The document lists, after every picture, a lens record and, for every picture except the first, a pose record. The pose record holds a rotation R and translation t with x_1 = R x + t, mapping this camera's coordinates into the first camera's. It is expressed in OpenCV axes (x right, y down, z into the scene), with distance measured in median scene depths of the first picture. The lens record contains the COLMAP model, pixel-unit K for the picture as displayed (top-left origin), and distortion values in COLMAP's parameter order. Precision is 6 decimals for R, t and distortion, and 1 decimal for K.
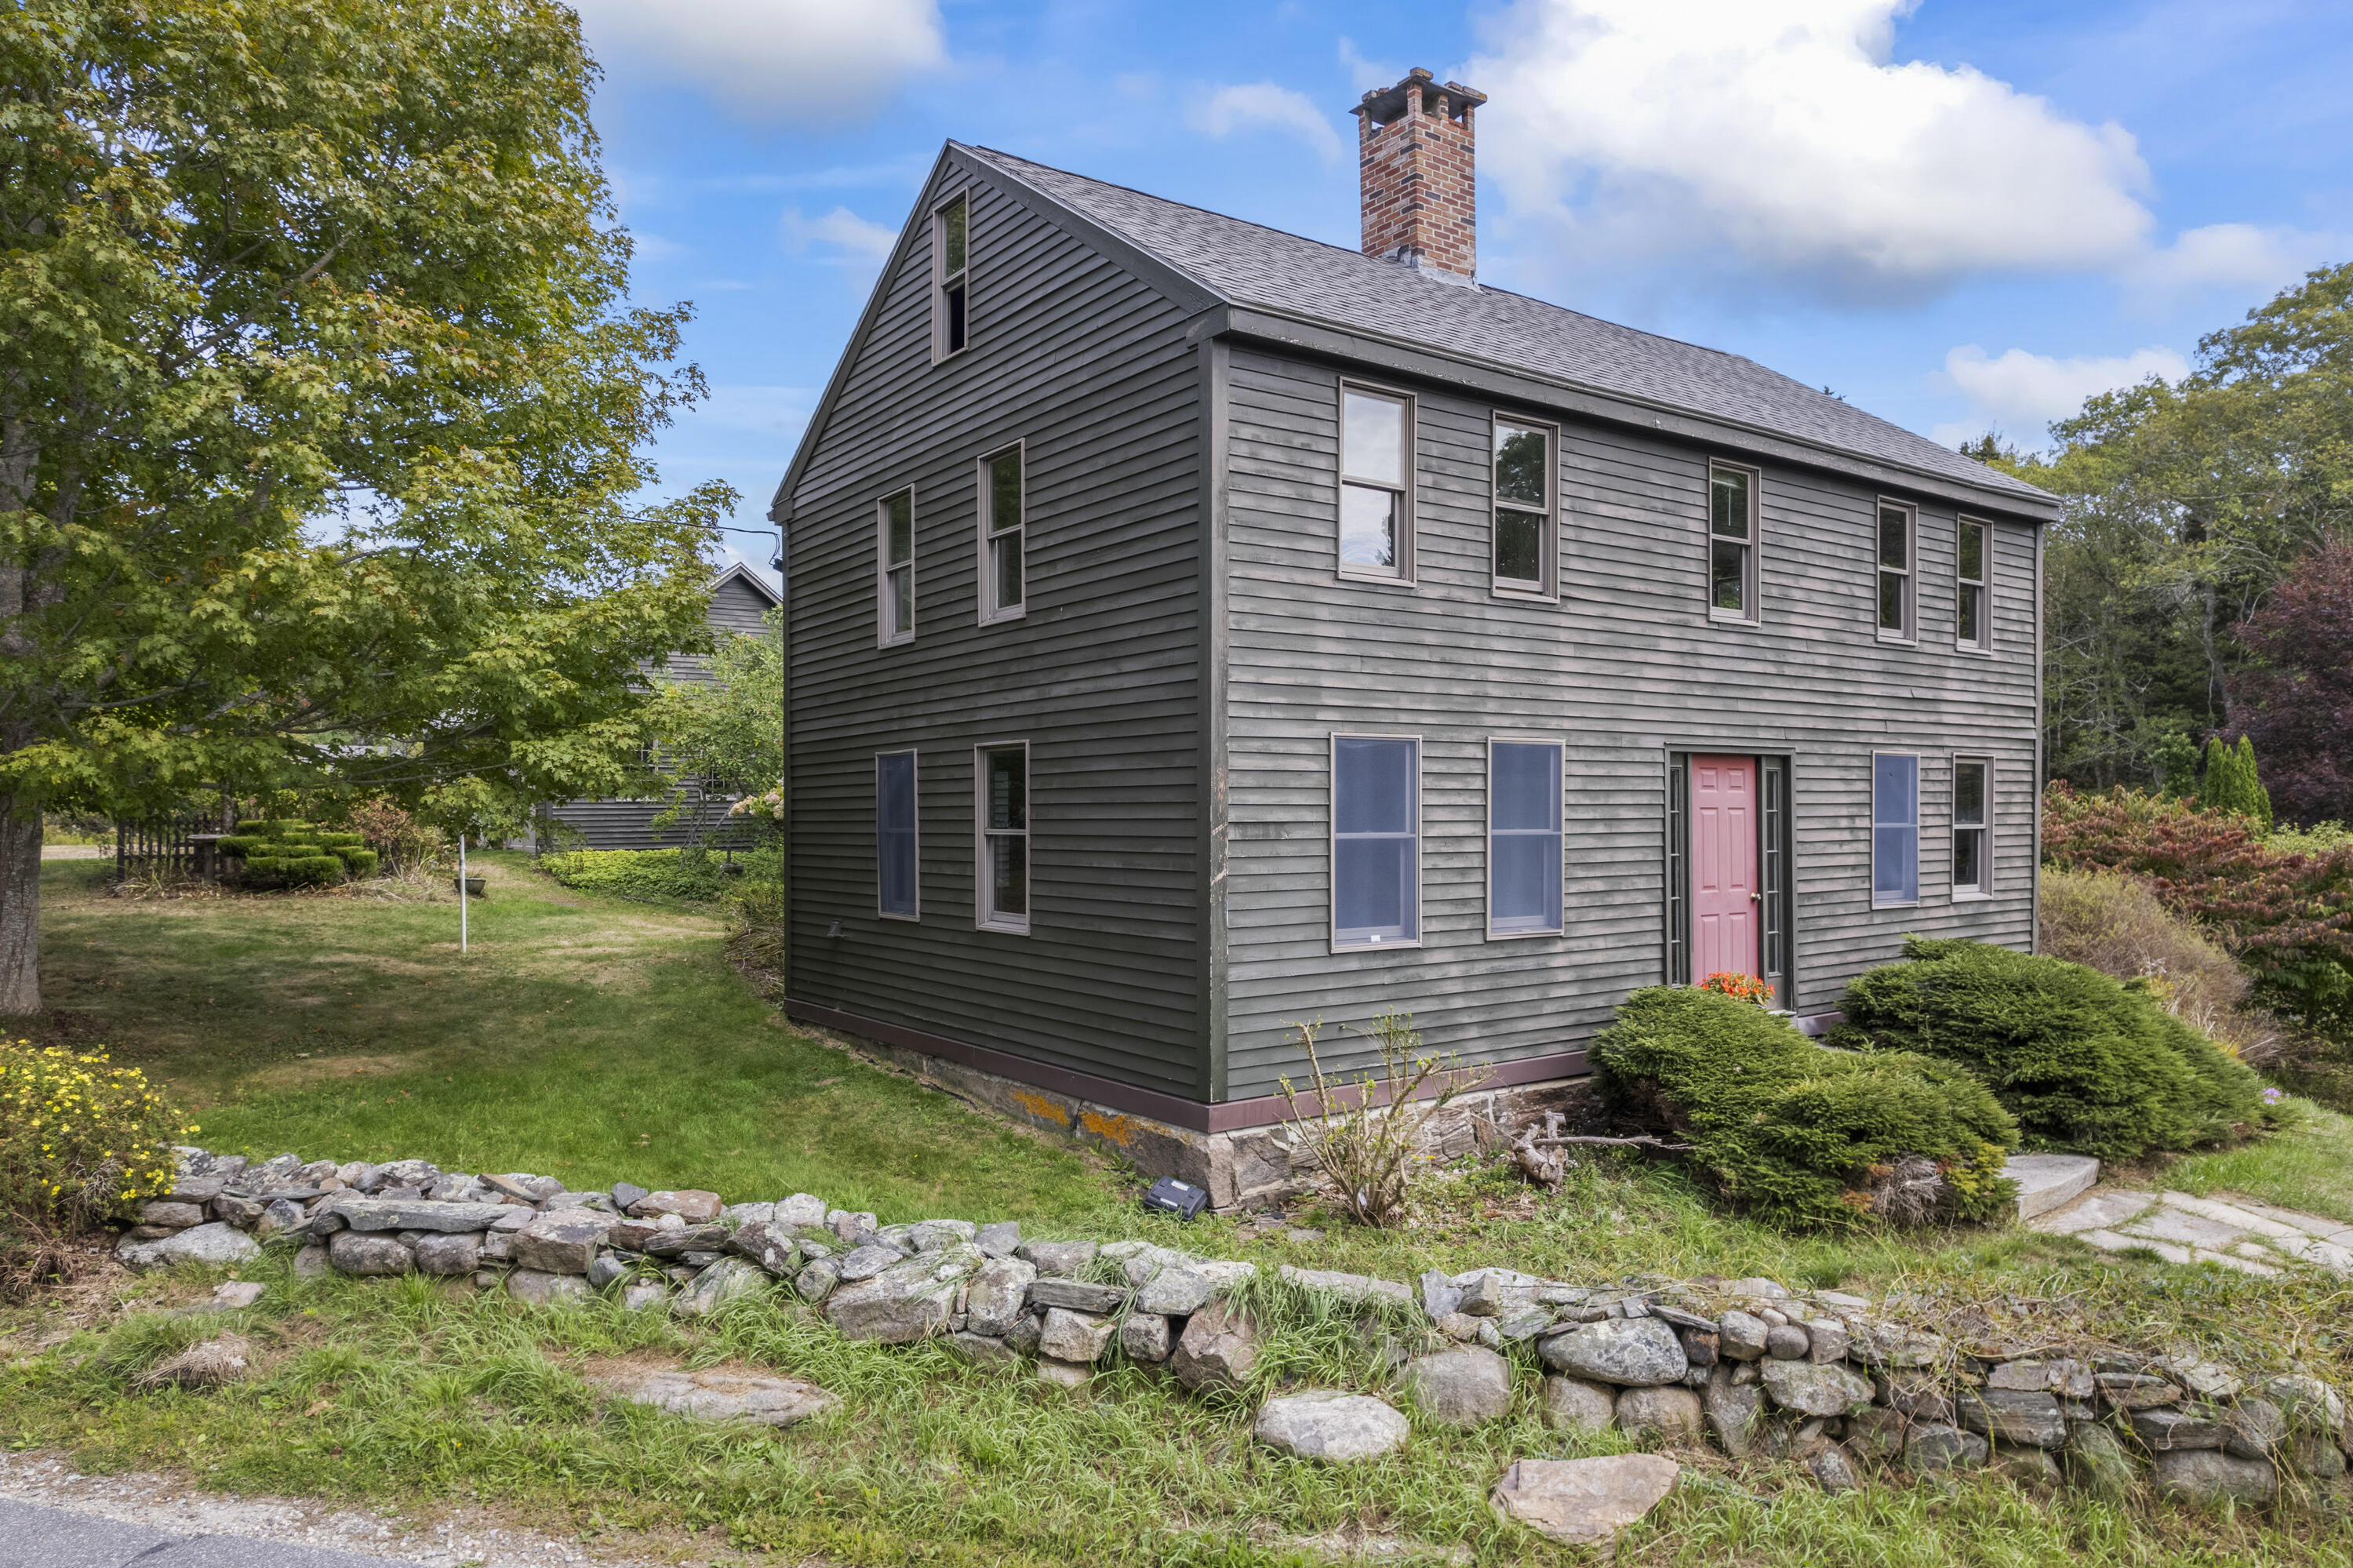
lens RADIAL K [[1531.1, 0, 1174.9], [0, 1531.1, 794.8], [0, 0, 1]] dist [-0.043677, 0.002082]
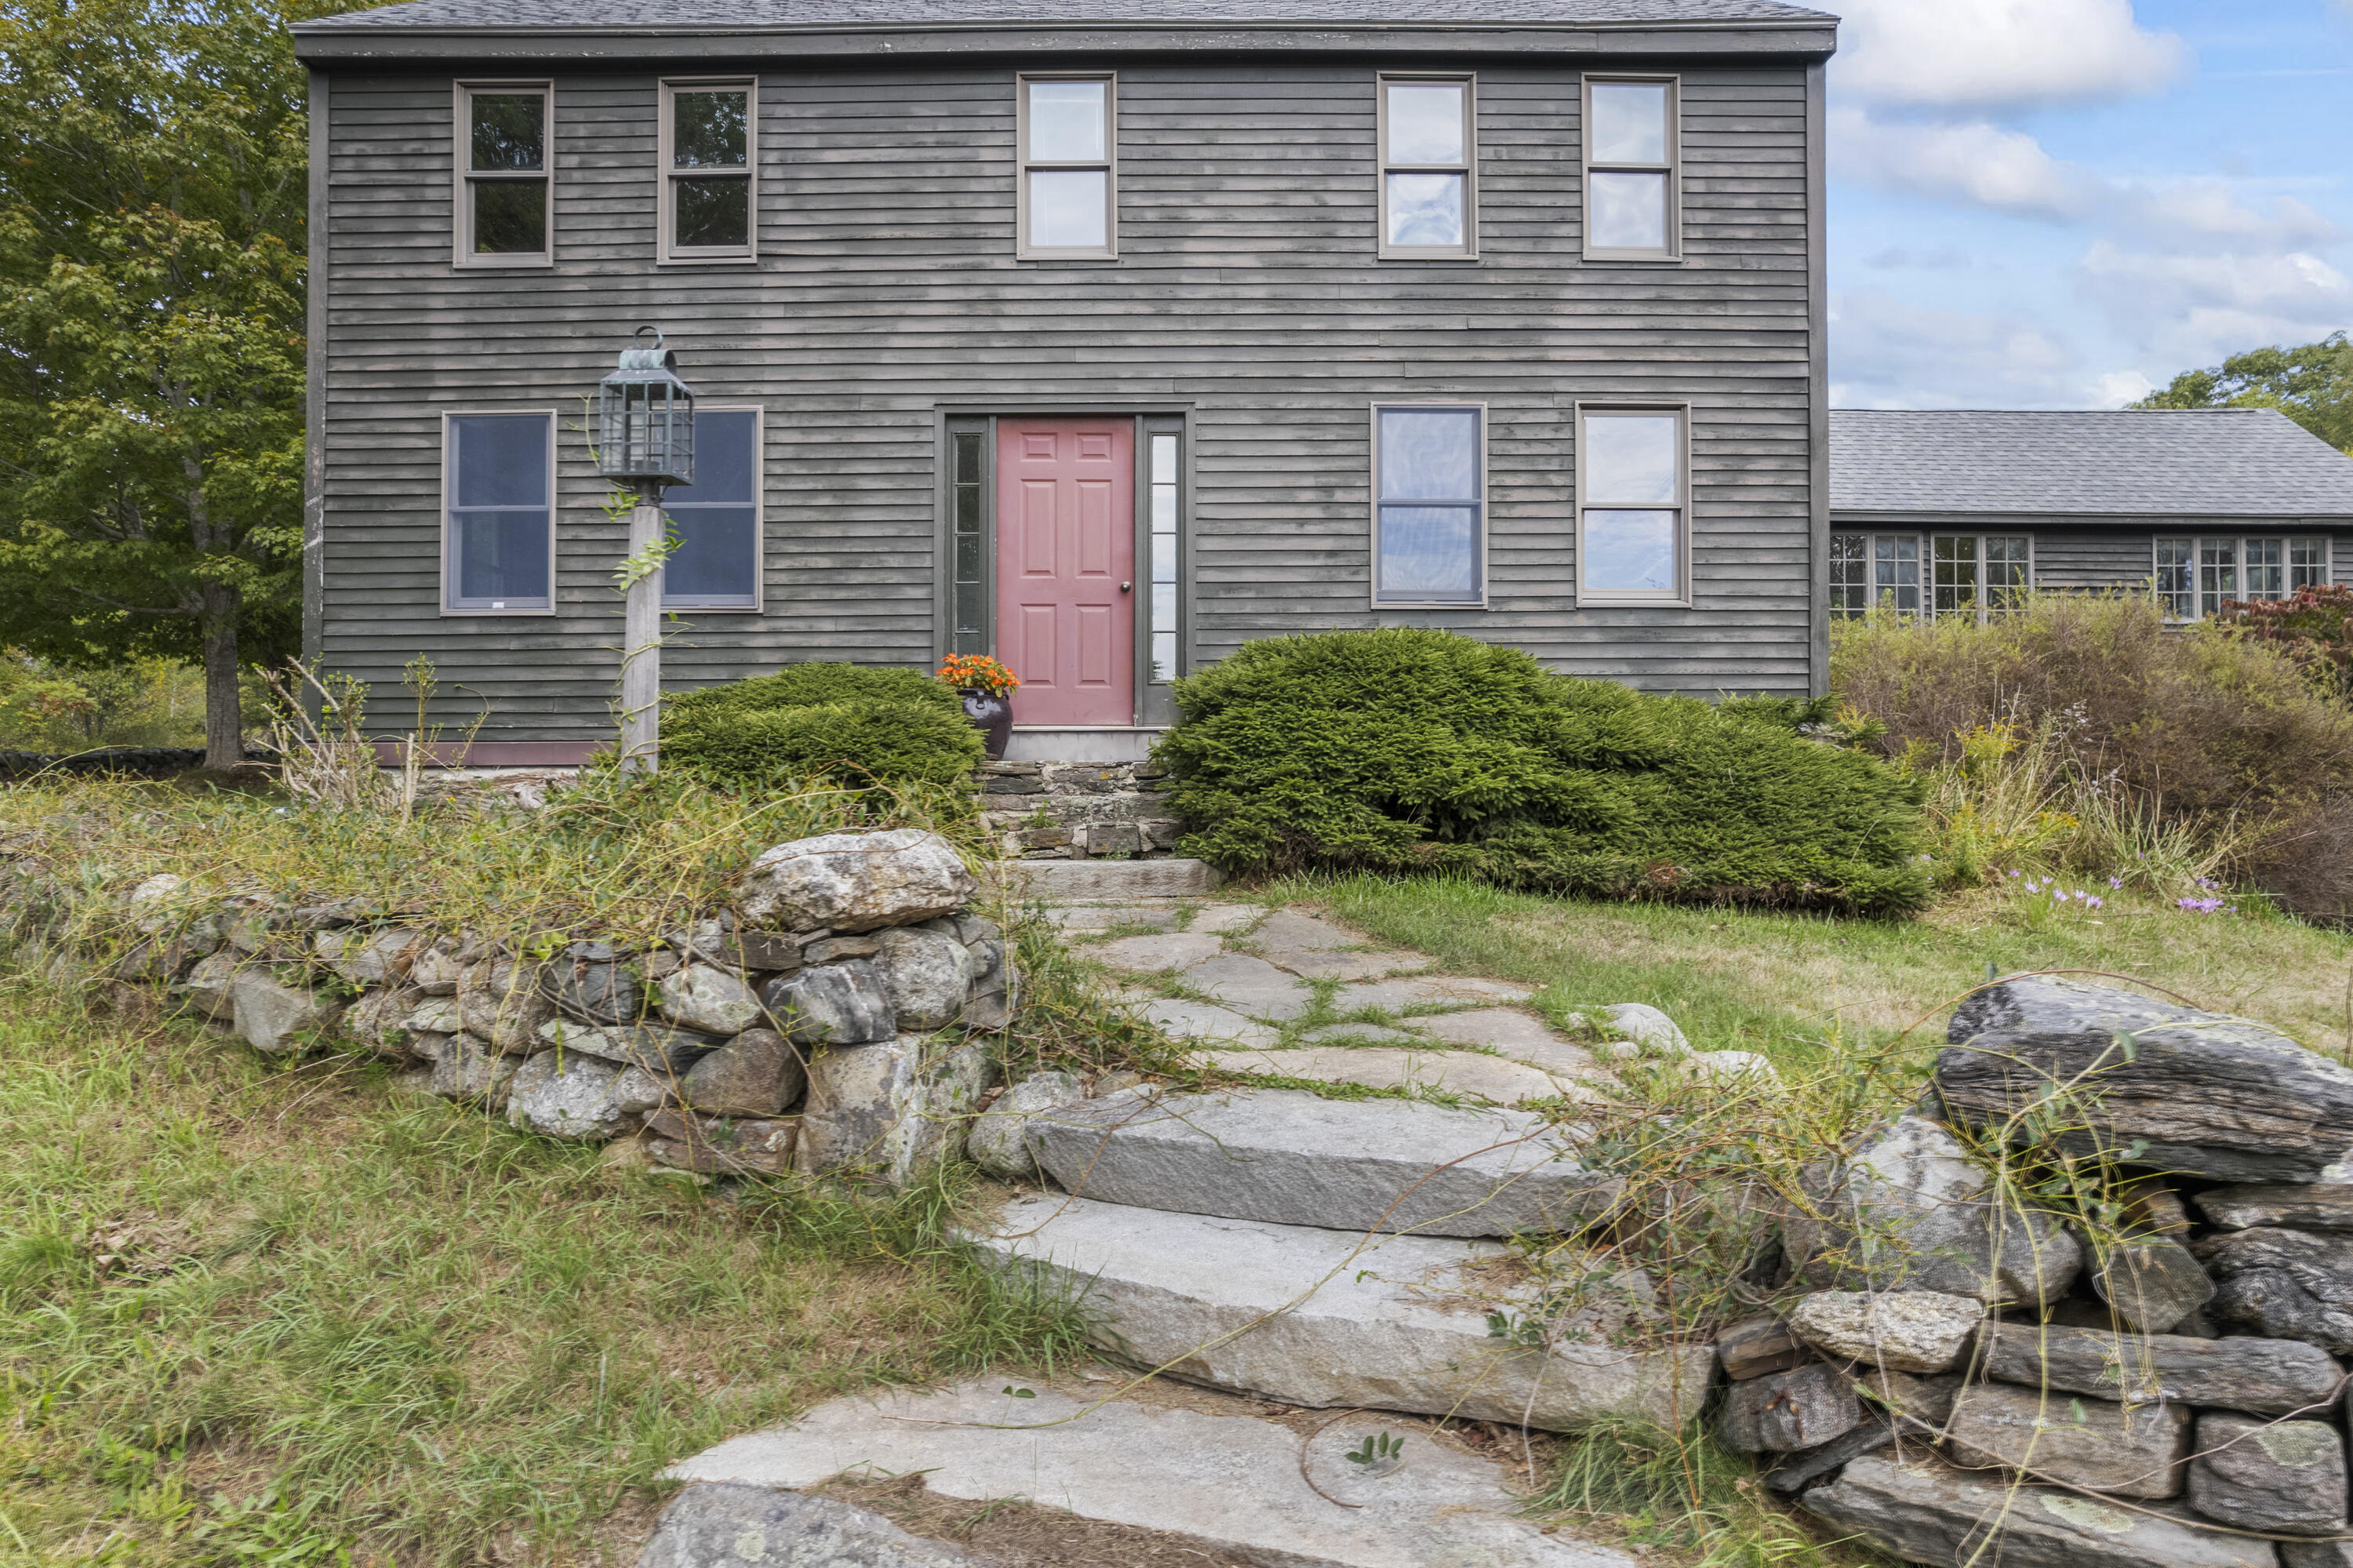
lens RADIAL K [[1531.1, 0, 1176.5], [0, 1531.1, 783.8], [0, 0, 1]] dist [-0.043677, 0.002082]
pose [[0.819167, -0.003360, -0.573545, 0.995801], [0.008593, 0.999942, 0.006416, 0.192096], [0.573490, -0.010184, 0.819149, 0.373065]]
